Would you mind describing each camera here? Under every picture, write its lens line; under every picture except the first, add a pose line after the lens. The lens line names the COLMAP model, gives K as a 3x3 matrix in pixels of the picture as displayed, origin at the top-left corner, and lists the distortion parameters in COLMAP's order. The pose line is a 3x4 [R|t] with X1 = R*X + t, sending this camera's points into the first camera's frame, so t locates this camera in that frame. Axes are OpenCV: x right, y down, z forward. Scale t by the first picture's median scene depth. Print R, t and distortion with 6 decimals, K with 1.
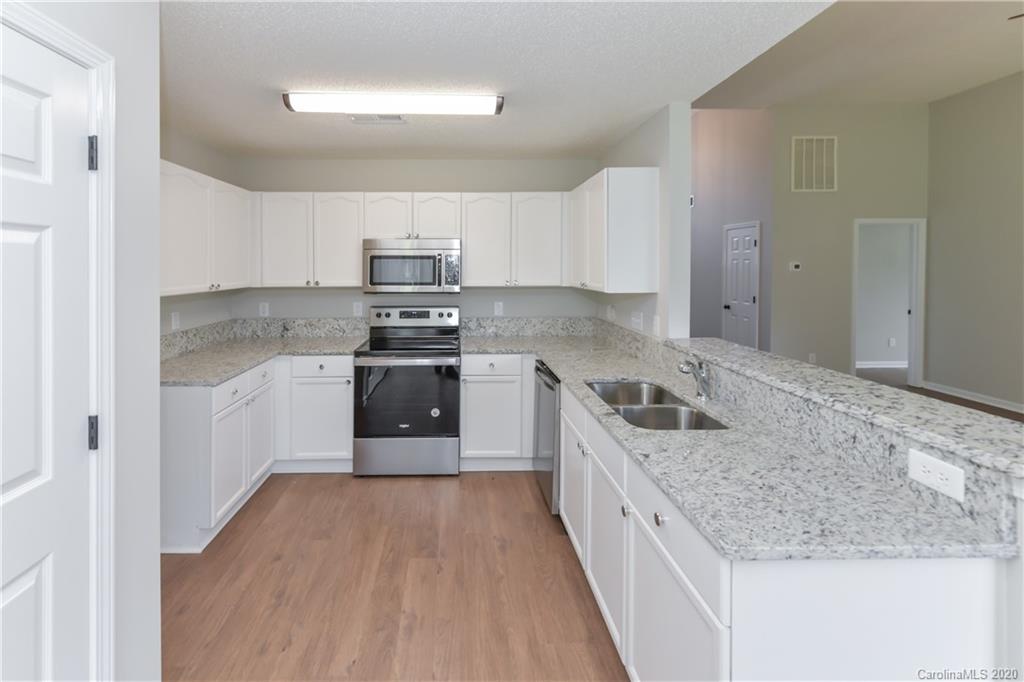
lens RADIAL K [[432.5, 0, 463.0], [0, 432.5, 267.8], [0, 0, 1]] dist [-0.000444, -0.000153]
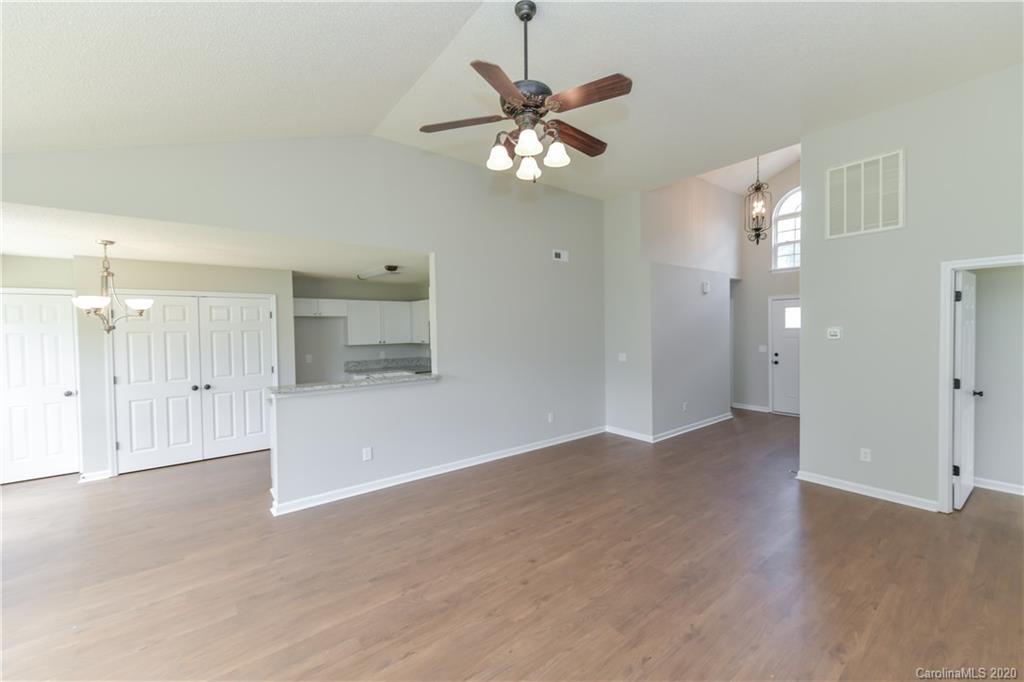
lens RADIAL K [[401.0, 0, 516.3], [0, 401.0, 337.1], [0, 0, 1]] dist [0.002257, 0.000012]
pose [[0.607660, 0.011130, -0.794120, 1.550580], [0.009938, 0.999717, 0.021616, -0.026998], [0.794135, -0.021027, 0.607377, 0.144549]]
